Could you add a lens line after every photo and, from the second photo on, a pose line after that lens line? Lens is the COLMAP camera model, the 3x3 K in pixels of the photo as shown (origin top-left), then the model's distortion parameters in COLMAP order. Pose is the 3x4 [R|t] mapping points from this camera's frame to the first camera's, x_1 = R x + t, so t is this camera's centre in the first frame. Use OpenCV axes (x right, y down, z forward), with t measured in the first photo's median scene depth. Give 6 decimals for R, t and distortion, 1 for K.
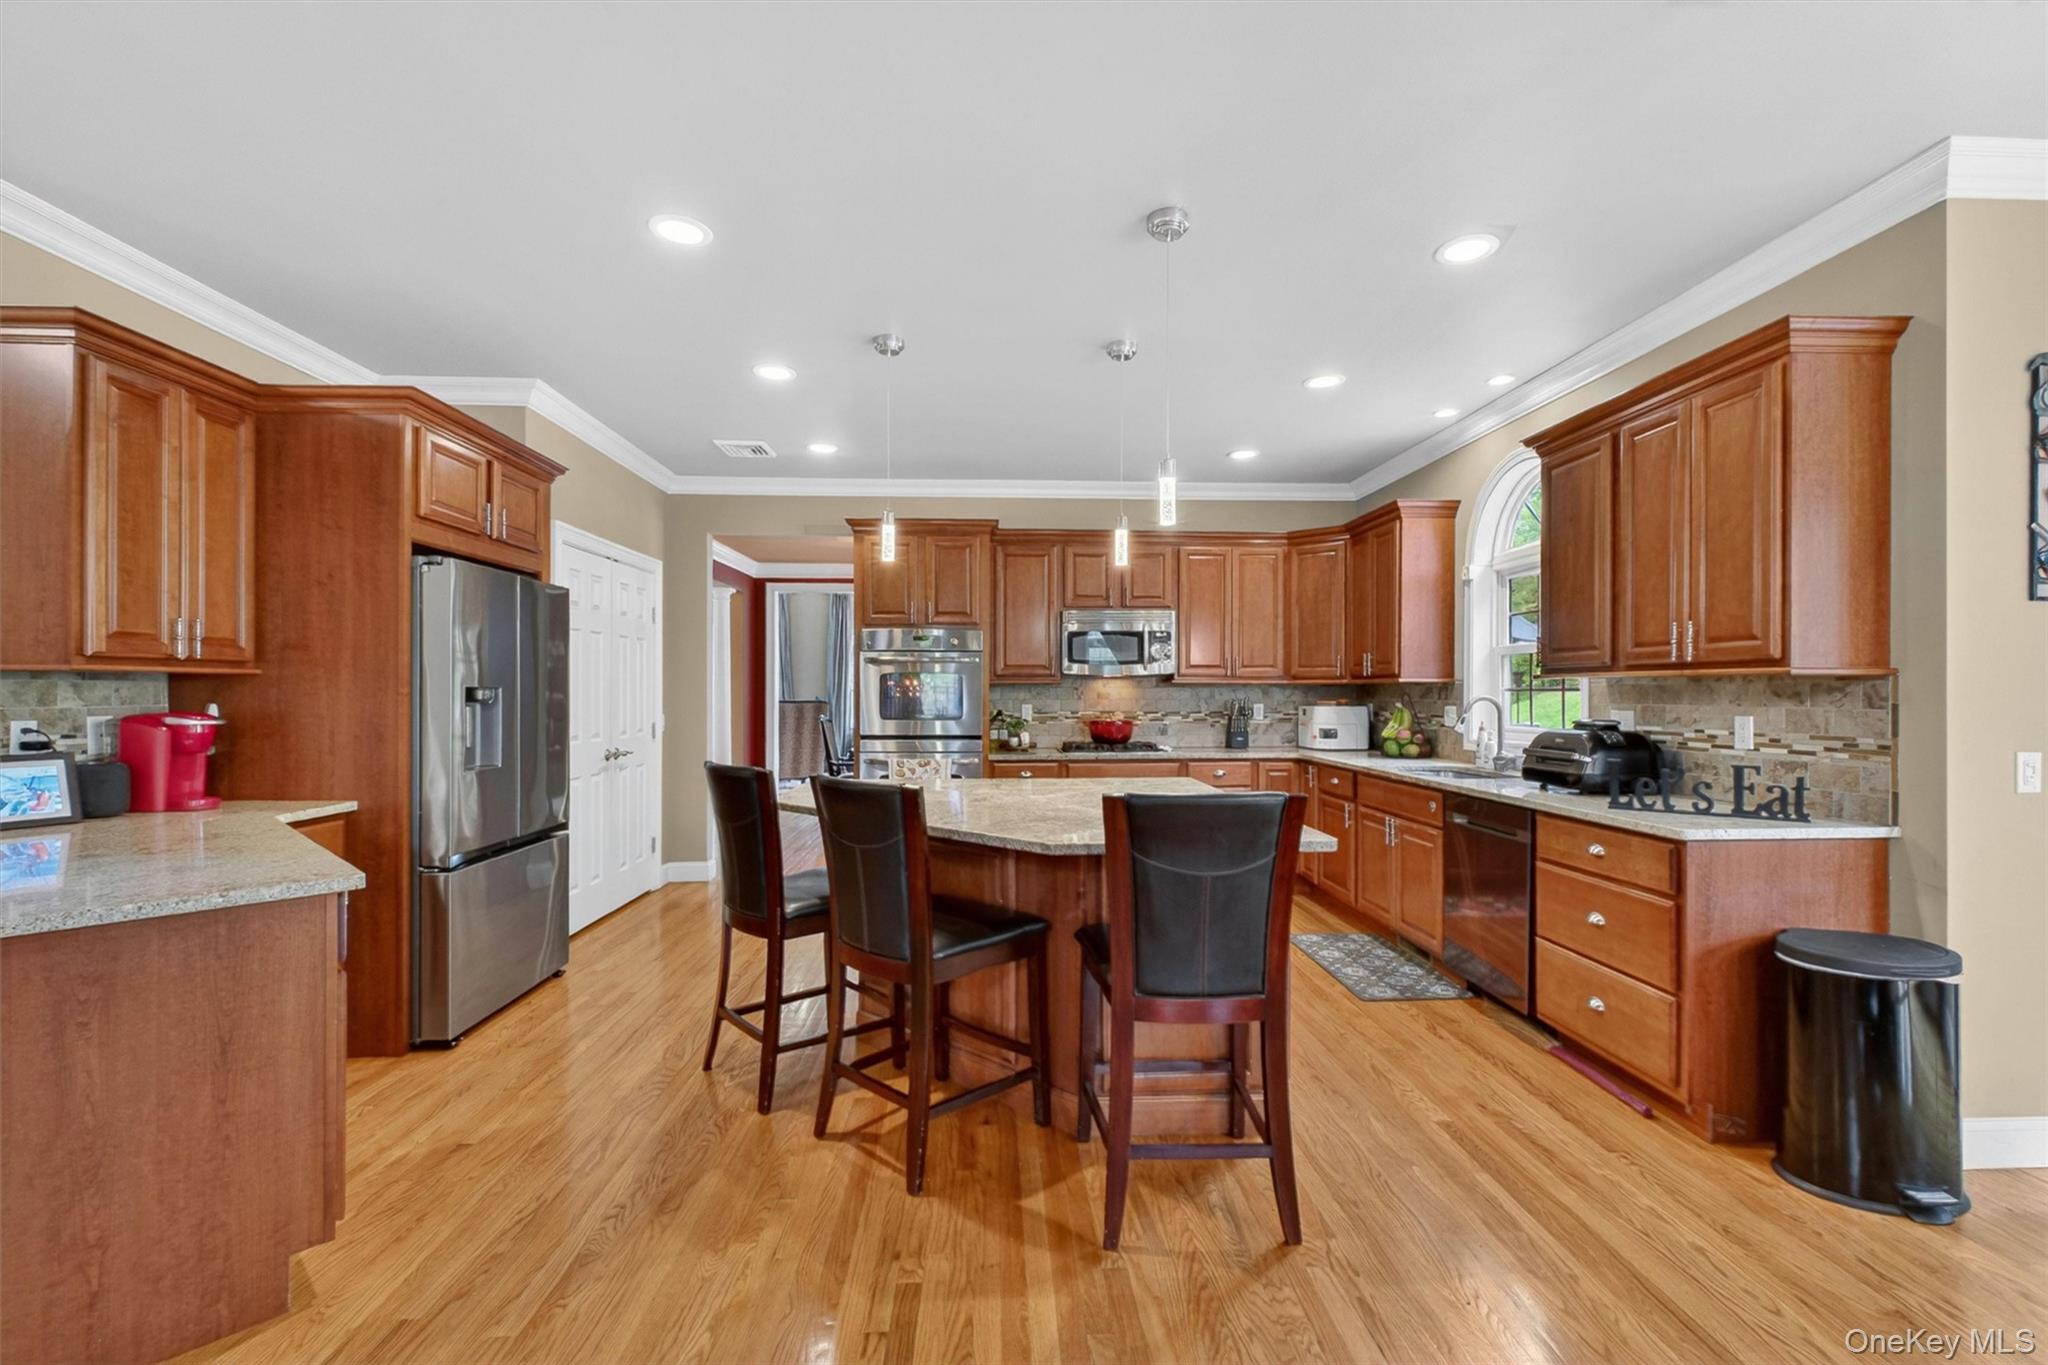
lens RADIAL K [[870.6, 0, 1027.6], [0, 870.6, 690.8], [0, 0, 1]] dist [-0.000468, -0.000157]
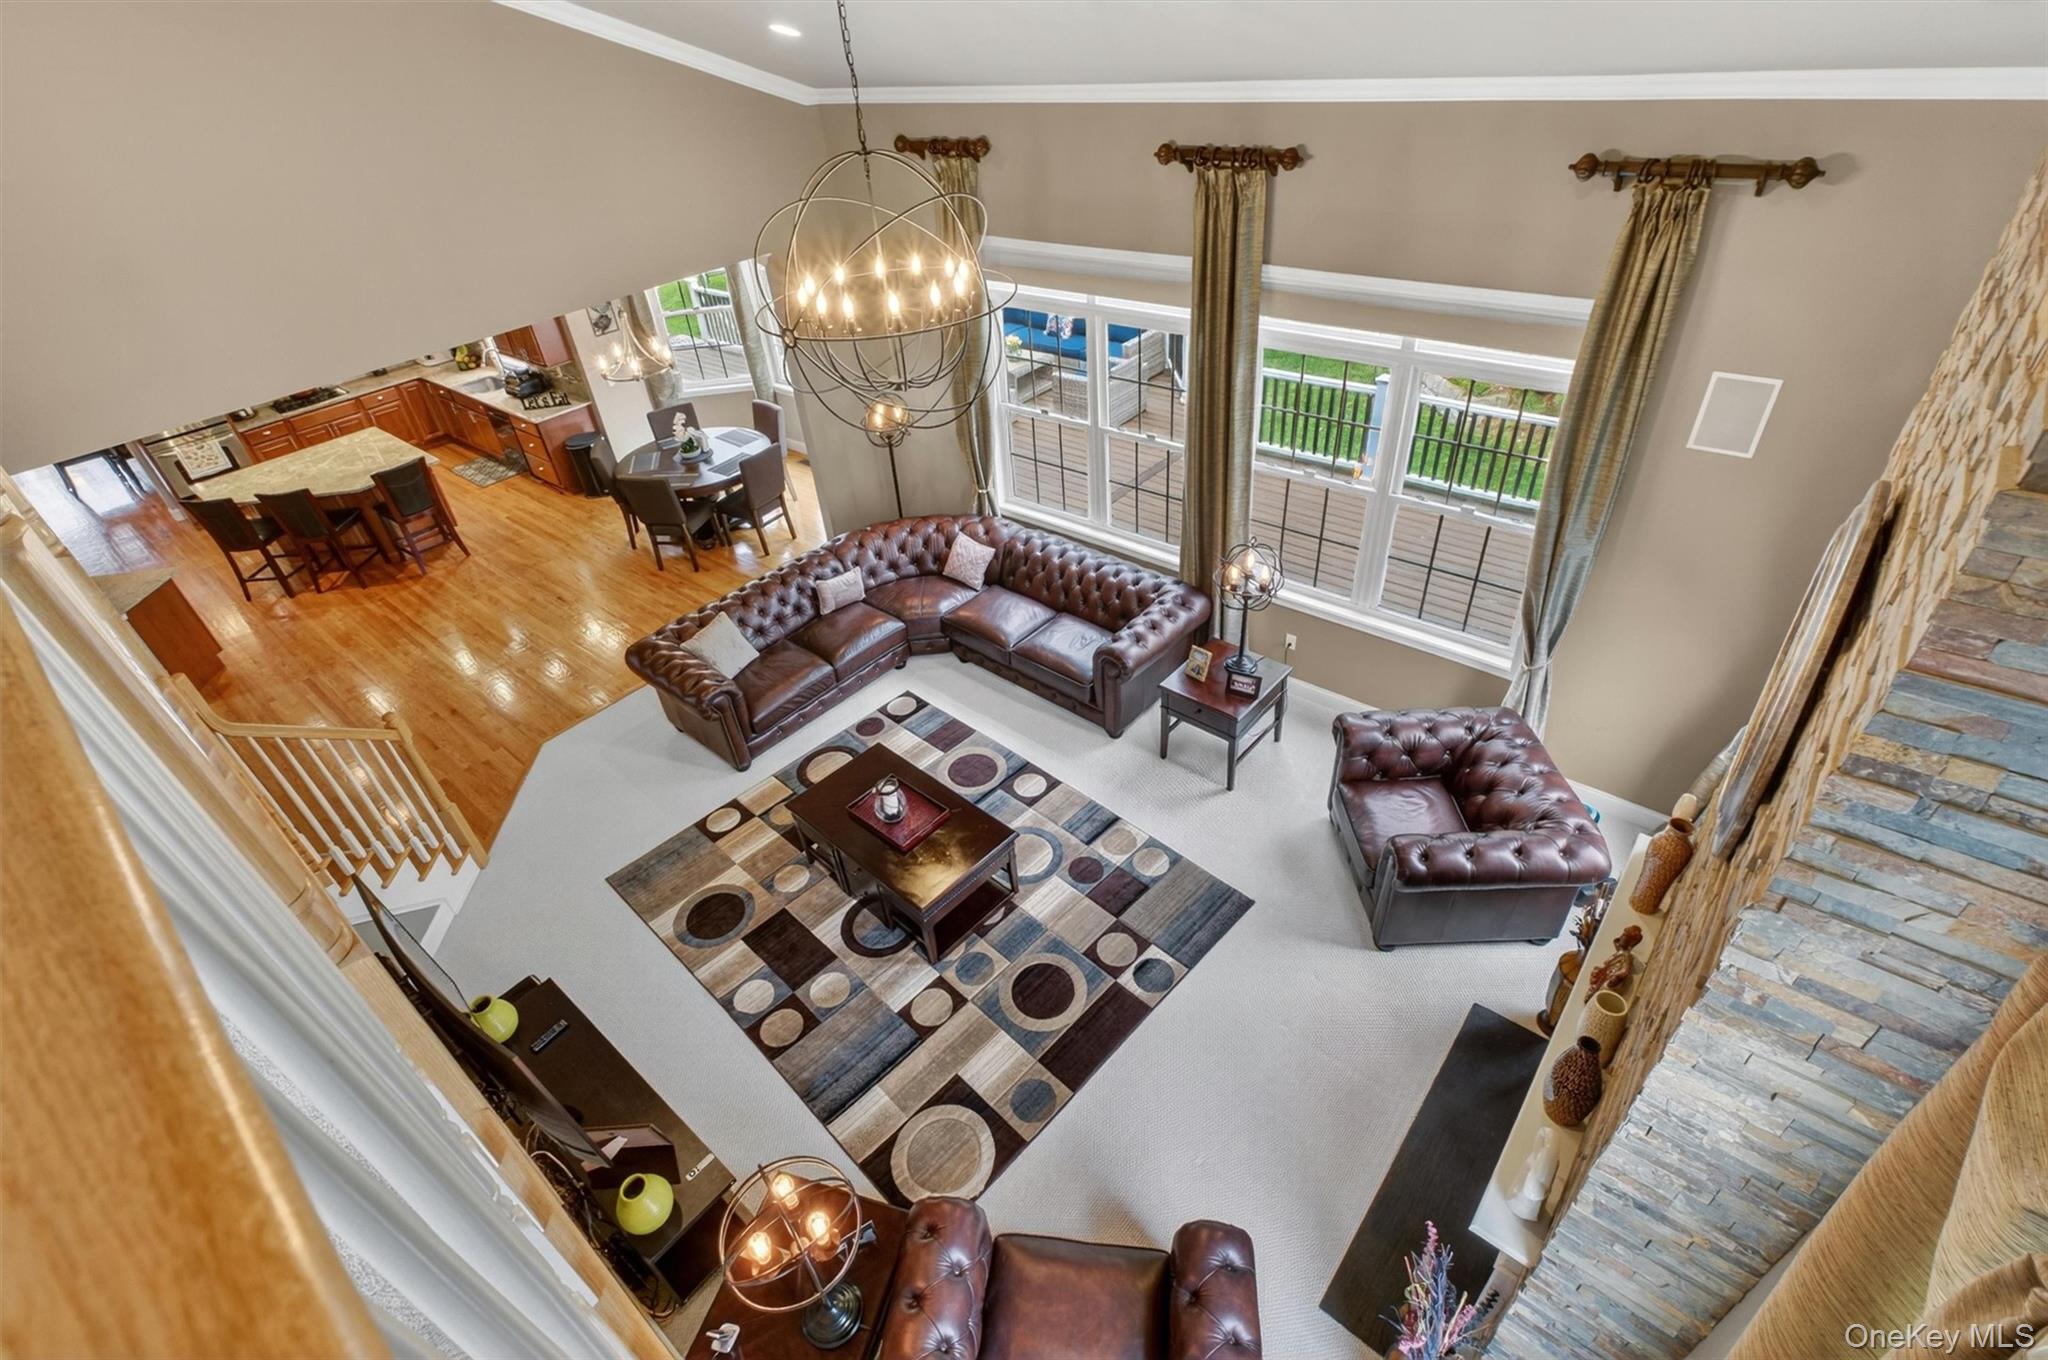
lens RADIAL K [[933.3, 0, 1017.3], [0, 933.3, 670.3], [0, 0, 1]] dist [-0.001901, -0.000408]
pose [[0.678680, -0.477731, 0.557823, -0.385934], [0.079431, 0.802818, 0.590910, -0.787020], [-0.730126, -0.356730, 0.582803, -2.147819]]
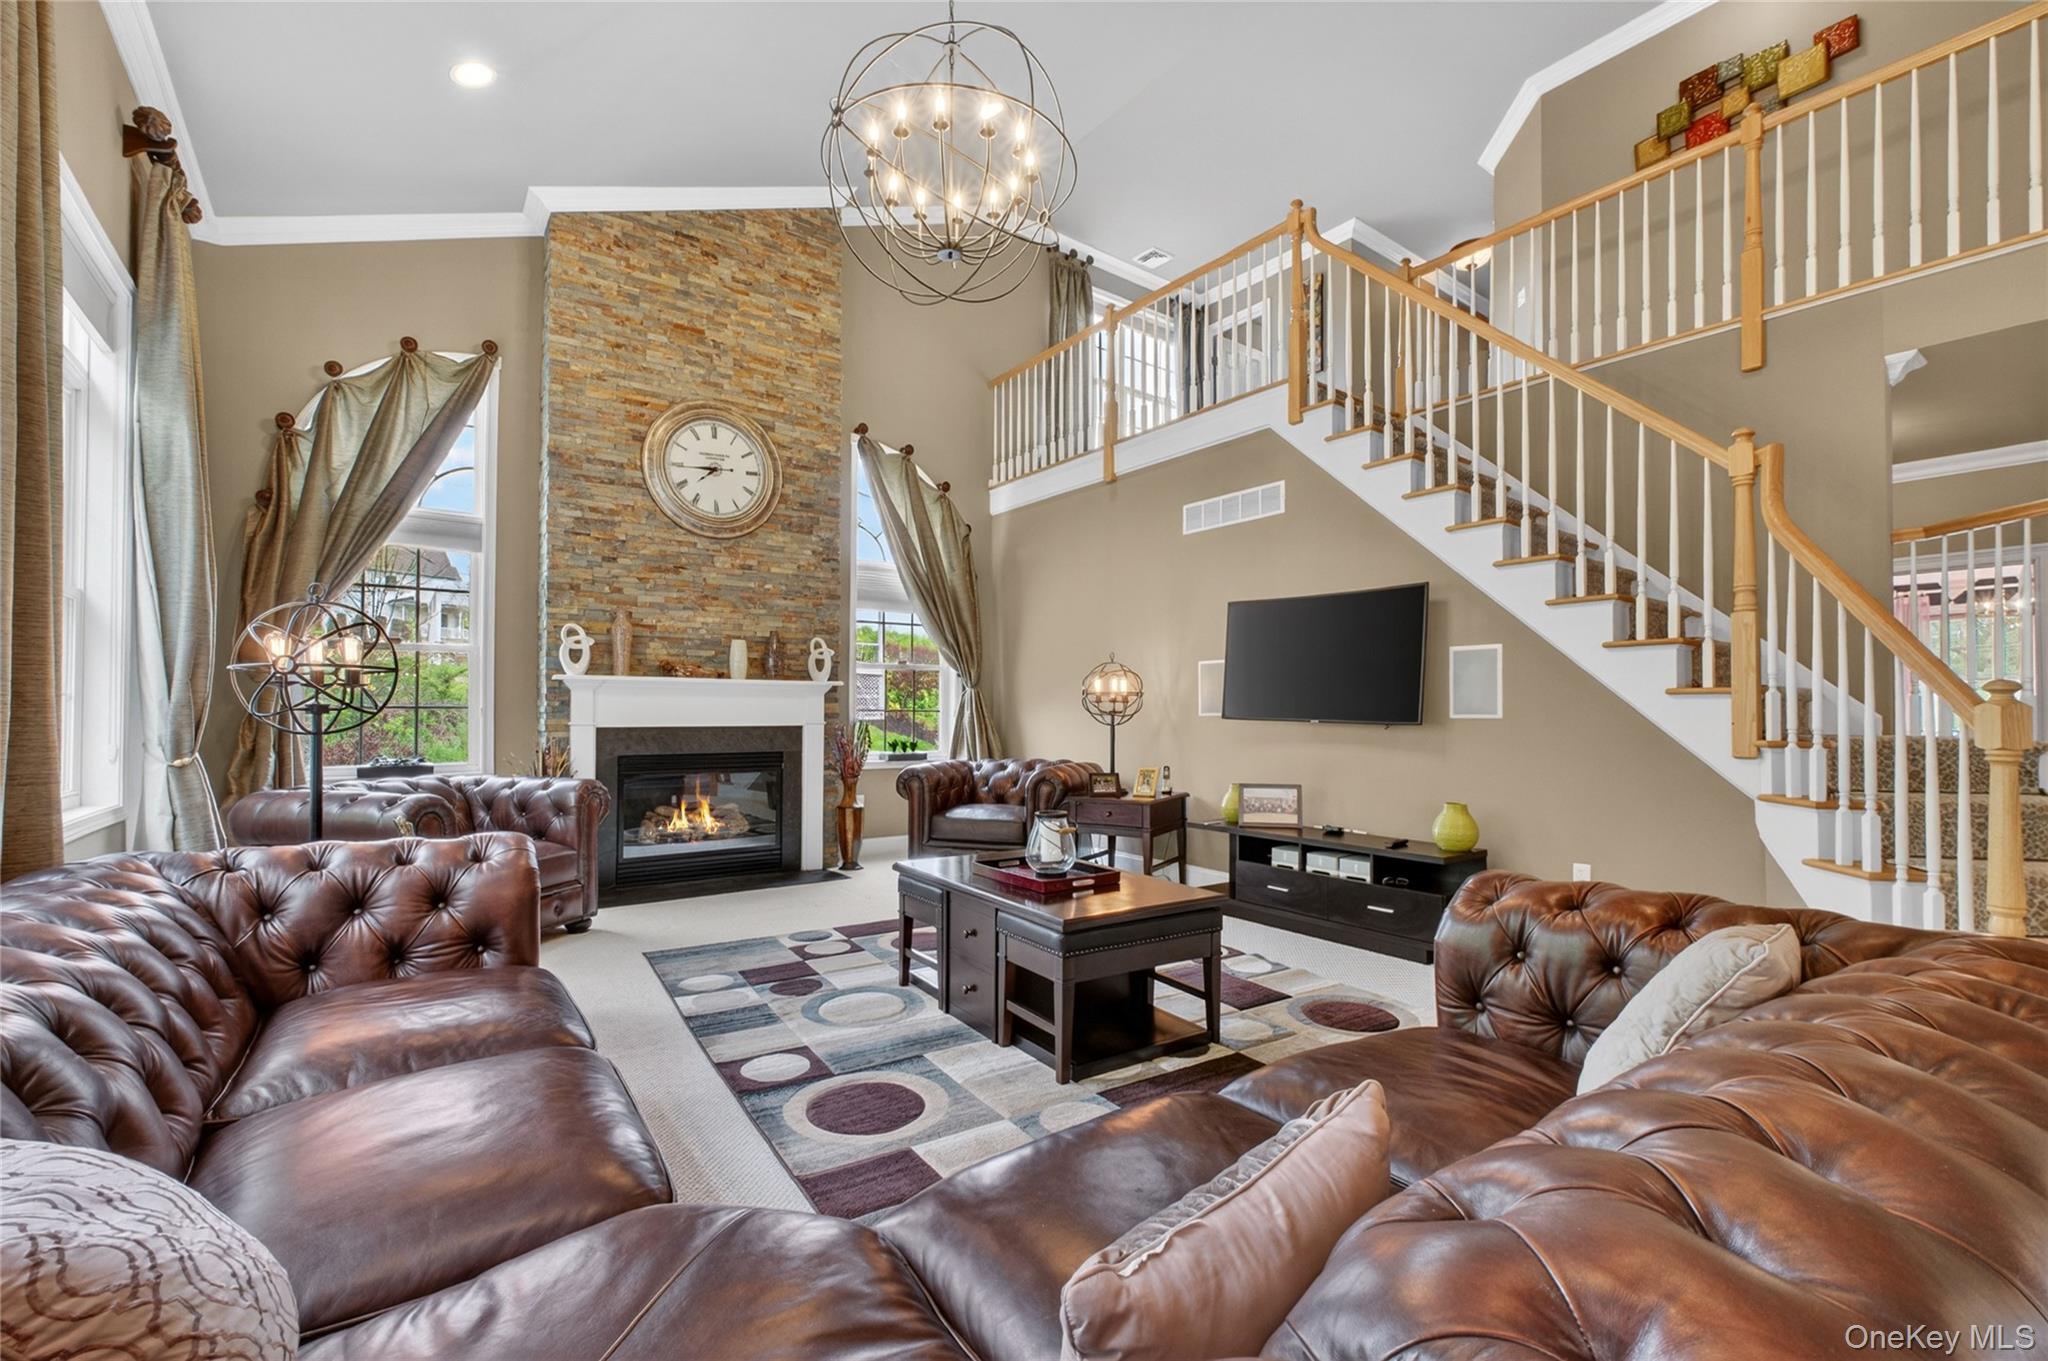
lens RADIAL K [[870.6, 0, 1027.6], [0, 870.6, 688.8], [0, 0, 1]] dist [-0.000468, -0.000157]
pose [[-0.828994, -0.019757, -0.558908, 0.700202], [-0.008771, 0.999712, -0.022331, 0.035377], [0.559188, -0.013610, -0.828929, -0.517268]]
